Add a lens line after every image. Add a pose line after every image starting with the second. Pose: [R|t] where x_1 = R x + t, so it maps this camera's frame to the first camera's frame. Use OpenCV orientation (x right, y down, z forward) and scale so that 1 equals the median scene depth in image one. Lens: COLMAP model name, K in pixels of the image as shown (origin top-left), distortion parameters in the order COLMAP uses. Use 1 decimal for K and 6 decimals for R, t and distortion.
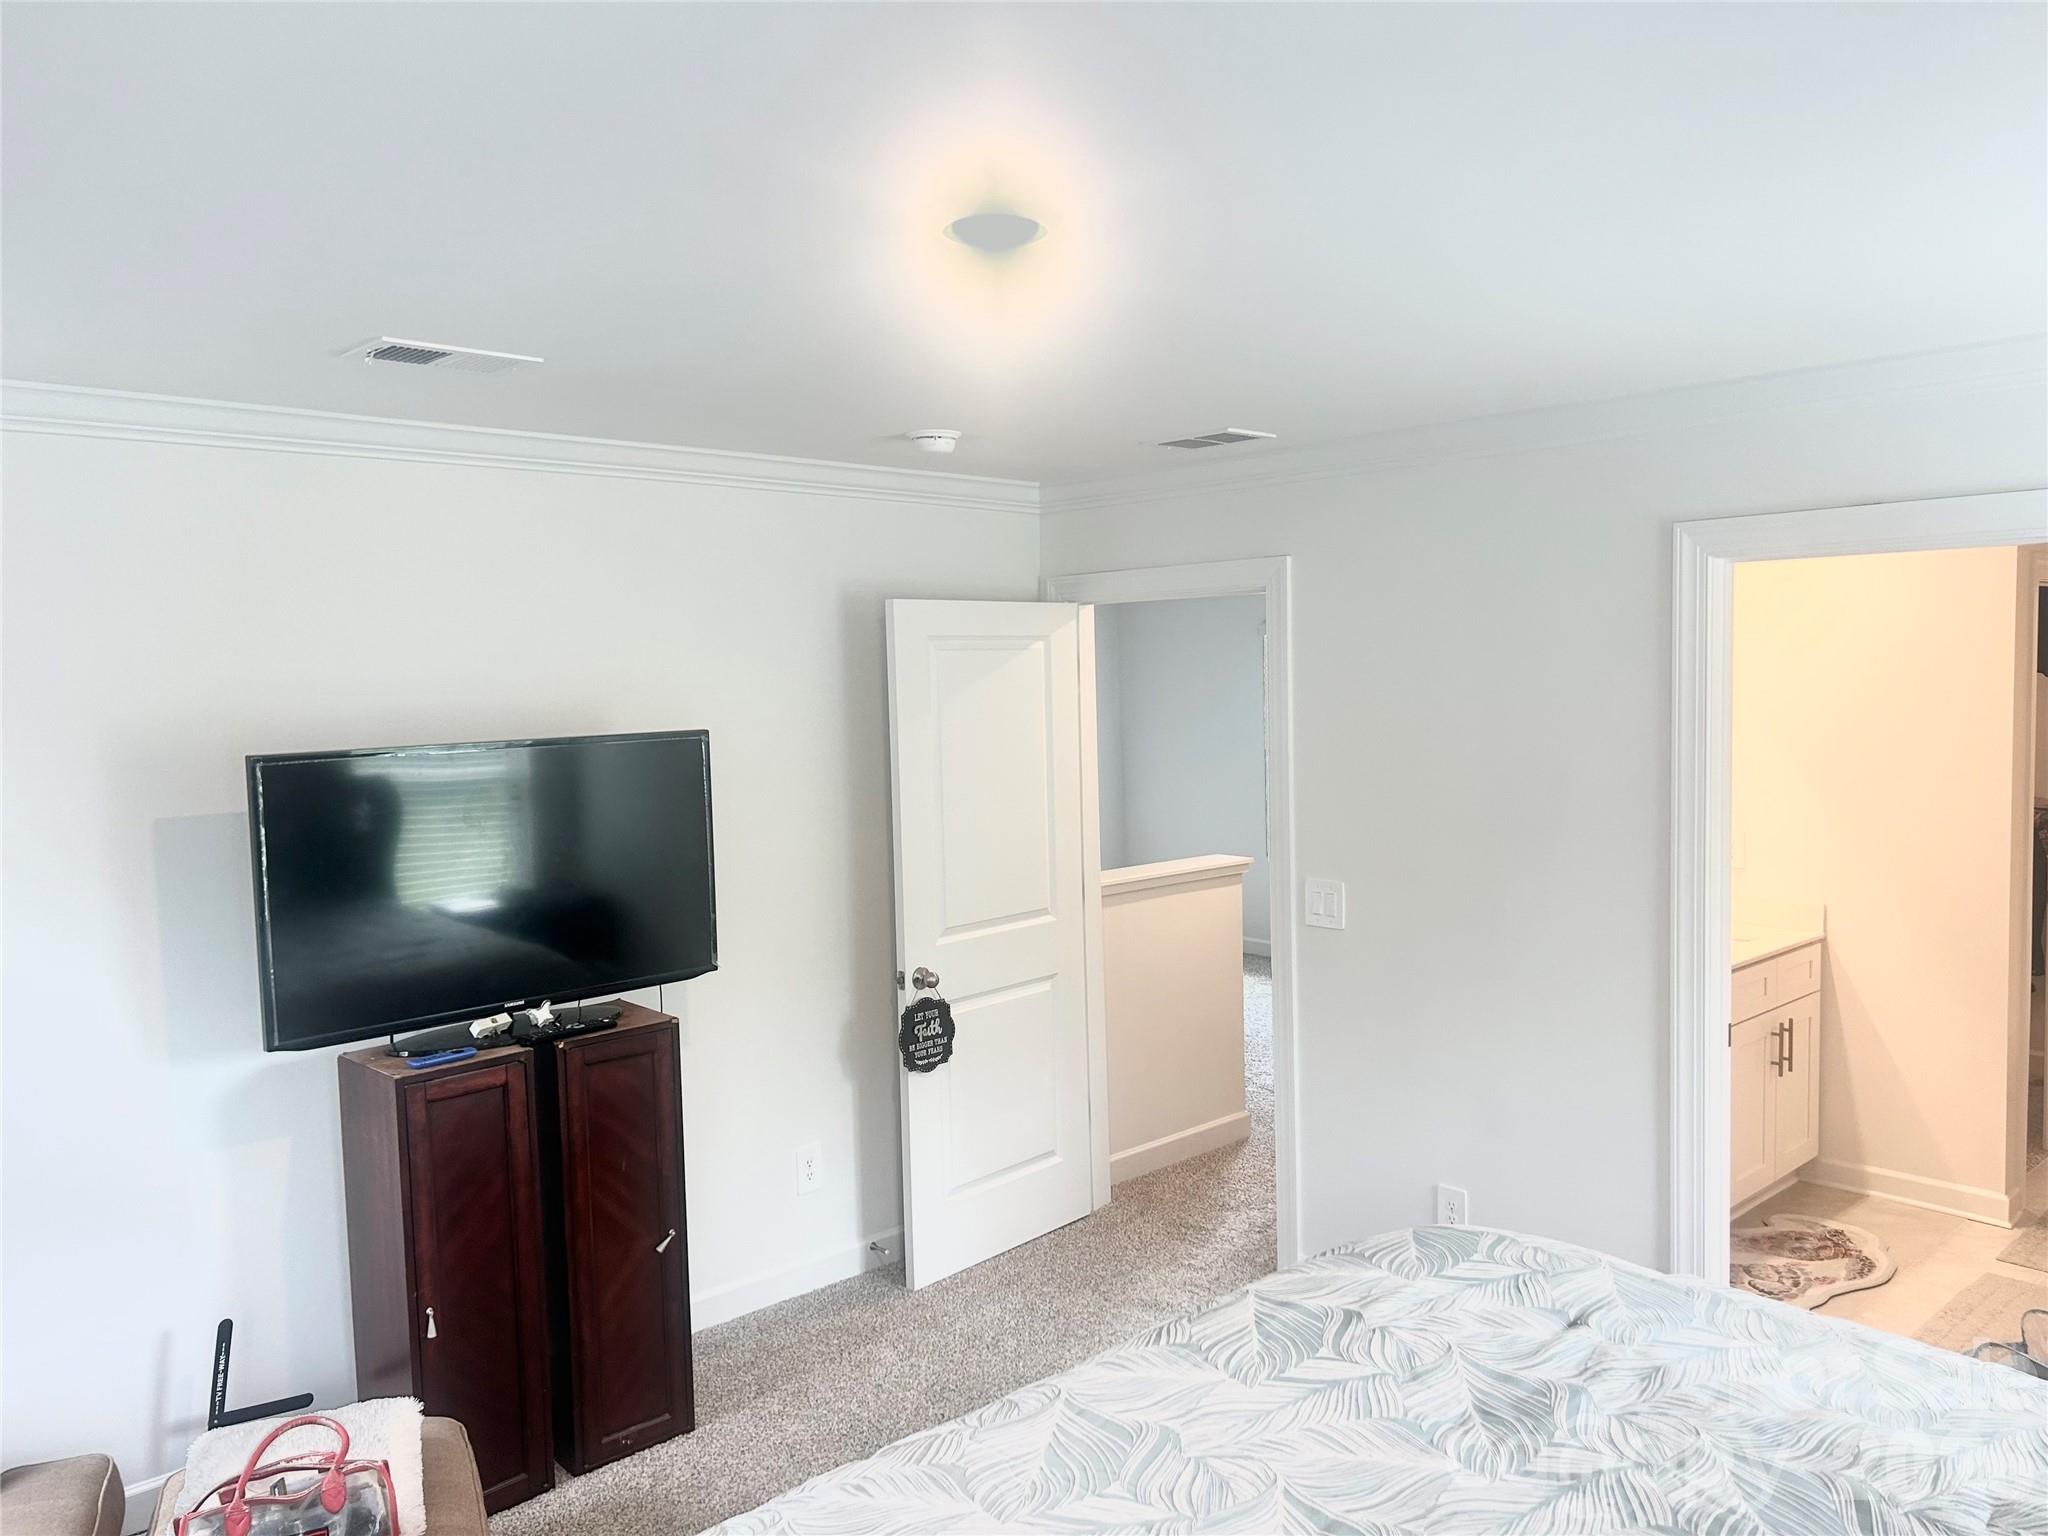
lens RADIAL K [[1547.0, 0, 1020.3], [0, 1547.0, 770.3], [0, 0, 1]] dist [0.038677, -0.041776]
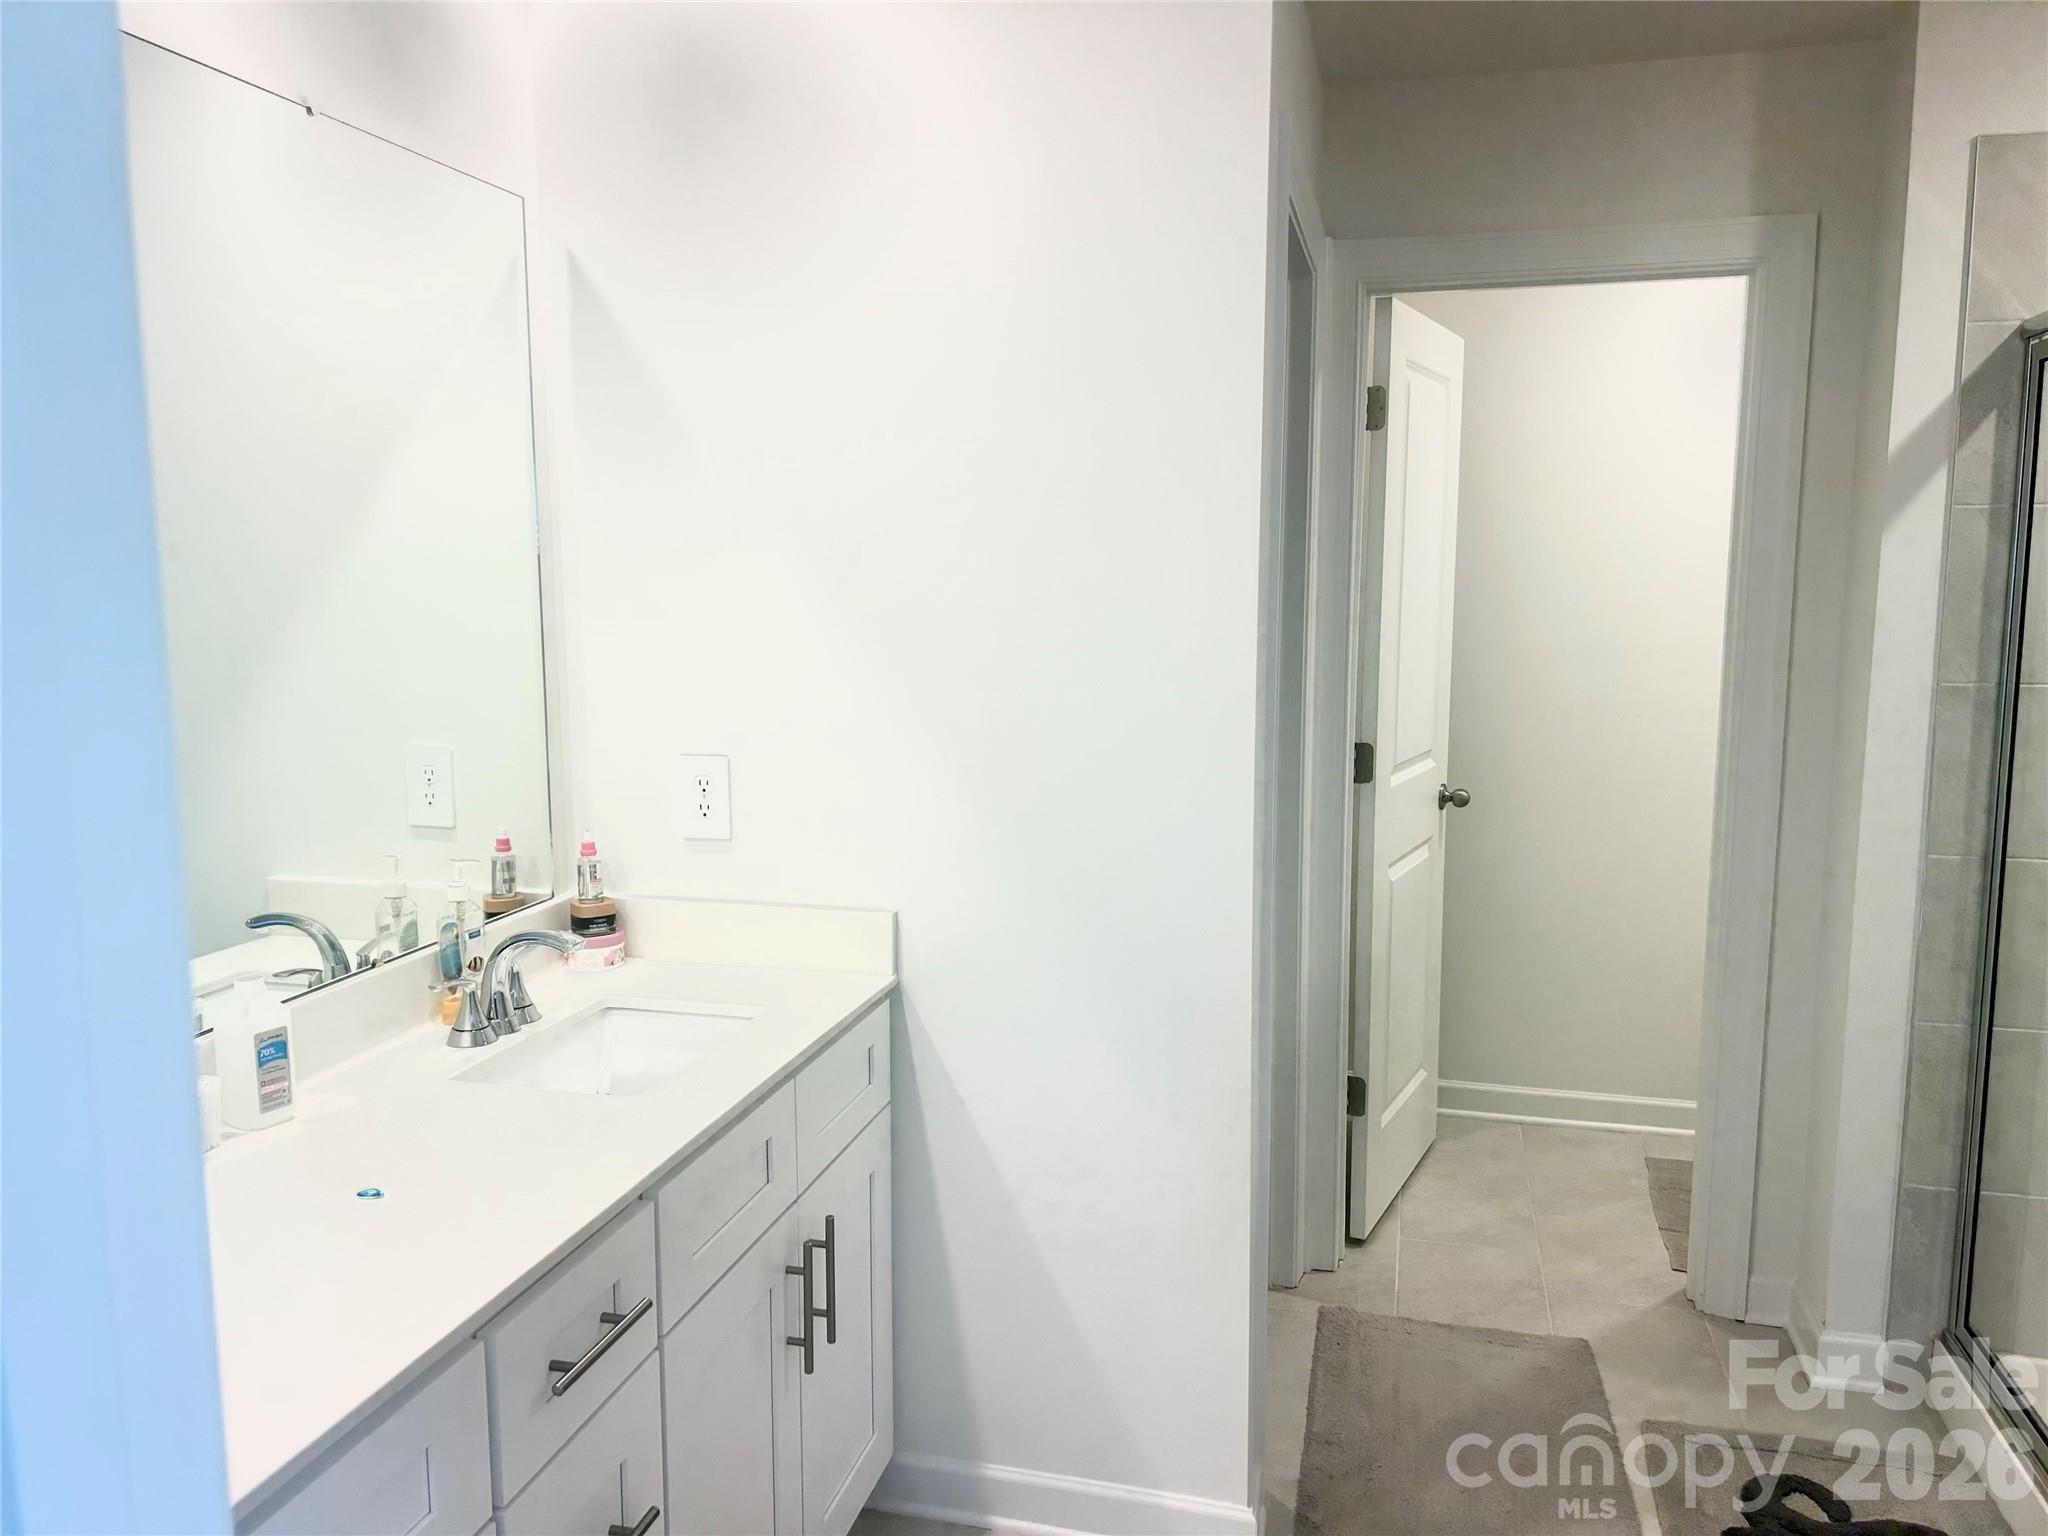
lens RADIAL K [[1547.0, 0, 1021.8], [0, 1547.0, 767.6], [0, 0, 1]] dist [0.038677, -0.041776]
pose [[0.837410, -0.046921, 0.544558, 0.322525], [0.018195, 0.998149, 0.058025, 0.021222], [-0.546273, -0.038683, 0.836714, 0.640401]]
